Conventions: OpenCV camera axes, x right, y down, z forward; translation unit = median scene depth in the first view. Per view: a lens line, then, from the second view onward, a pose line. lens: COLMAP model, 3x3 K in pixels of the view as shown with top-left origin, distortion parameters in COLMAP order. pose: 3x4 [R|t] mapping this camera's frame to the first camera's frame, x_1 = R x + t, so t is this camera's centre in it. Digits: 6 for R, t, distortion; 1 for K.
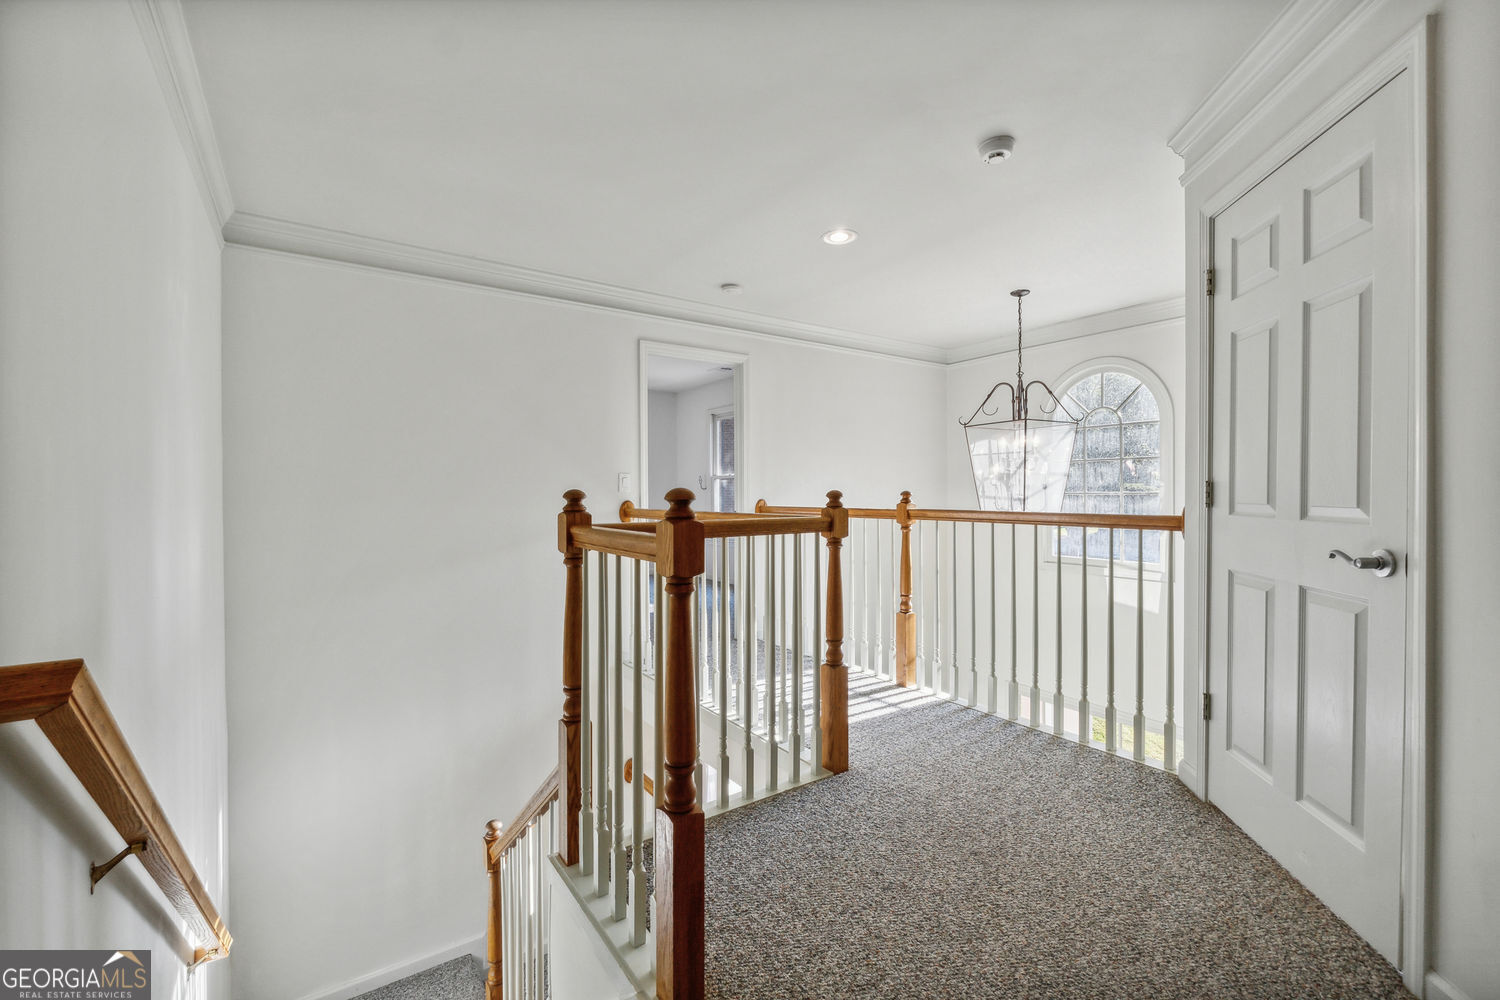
lens RADIAL K [[636.7, 0, 750.4], [0, 636.7, 500.6], [0, 0, 1]] dist [-0.005051, -0.000362]
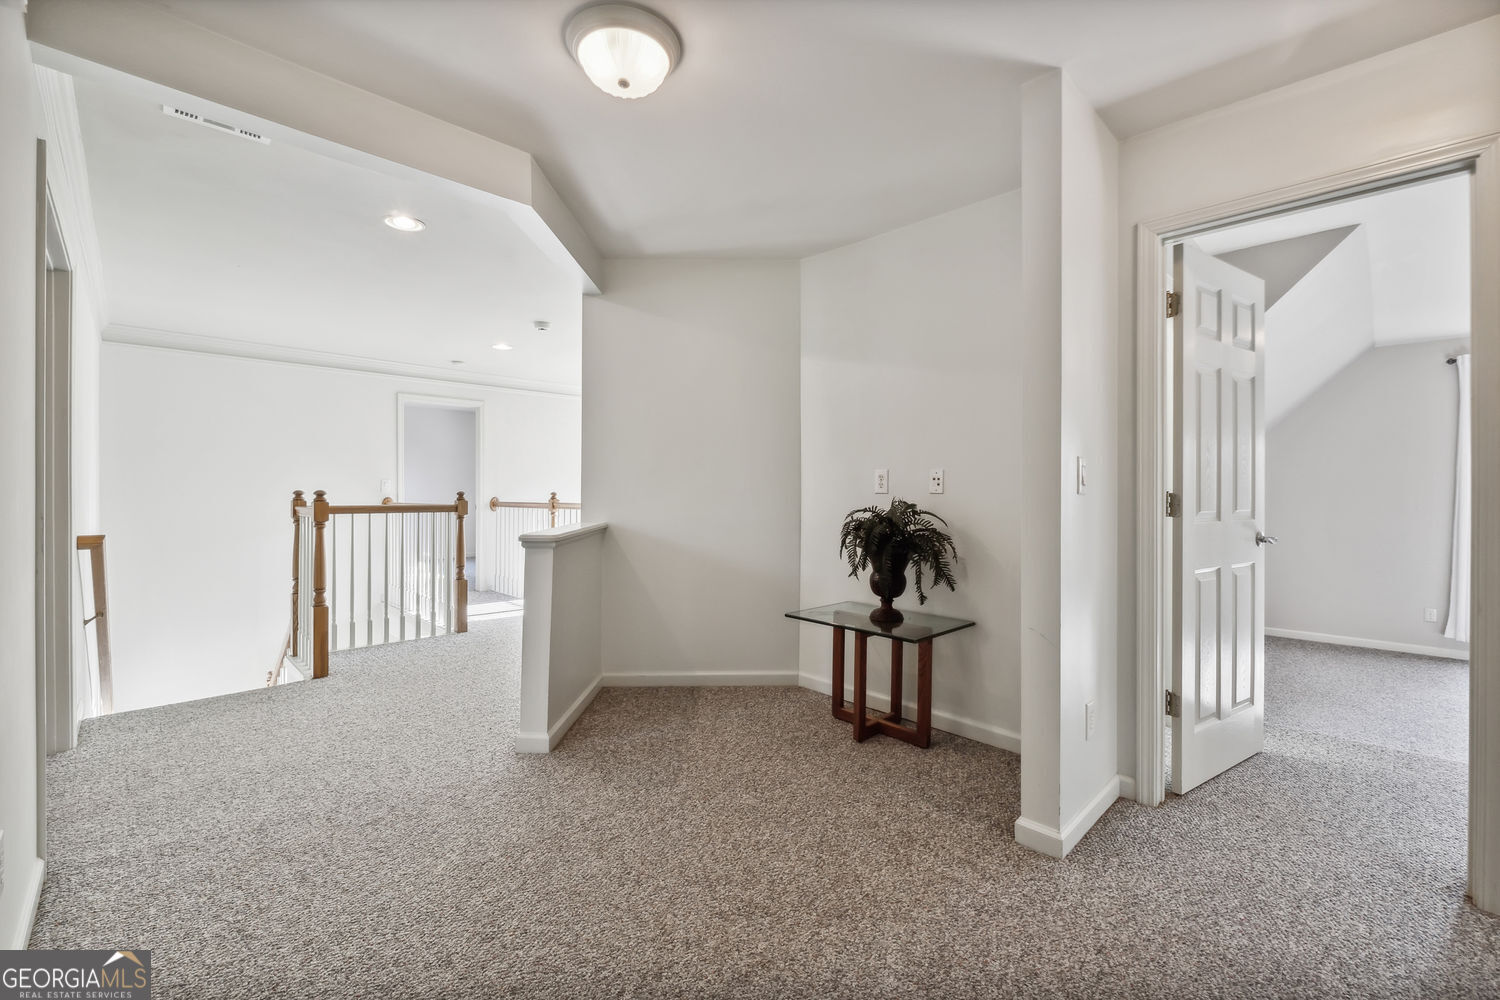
lens RADIAL K [[636.7, 0, 749.7], [0, 636.7, 495.9], [0, 0, 1]] dist [-0.005051, -0.000362]
pose [[0.986425, 0.005392, 0.164122, 0.766287], [-0.003919, 0.999949, -0.009297, 0.015321], [-0.164164, 0.008527, 0.986396, -1.215486]]
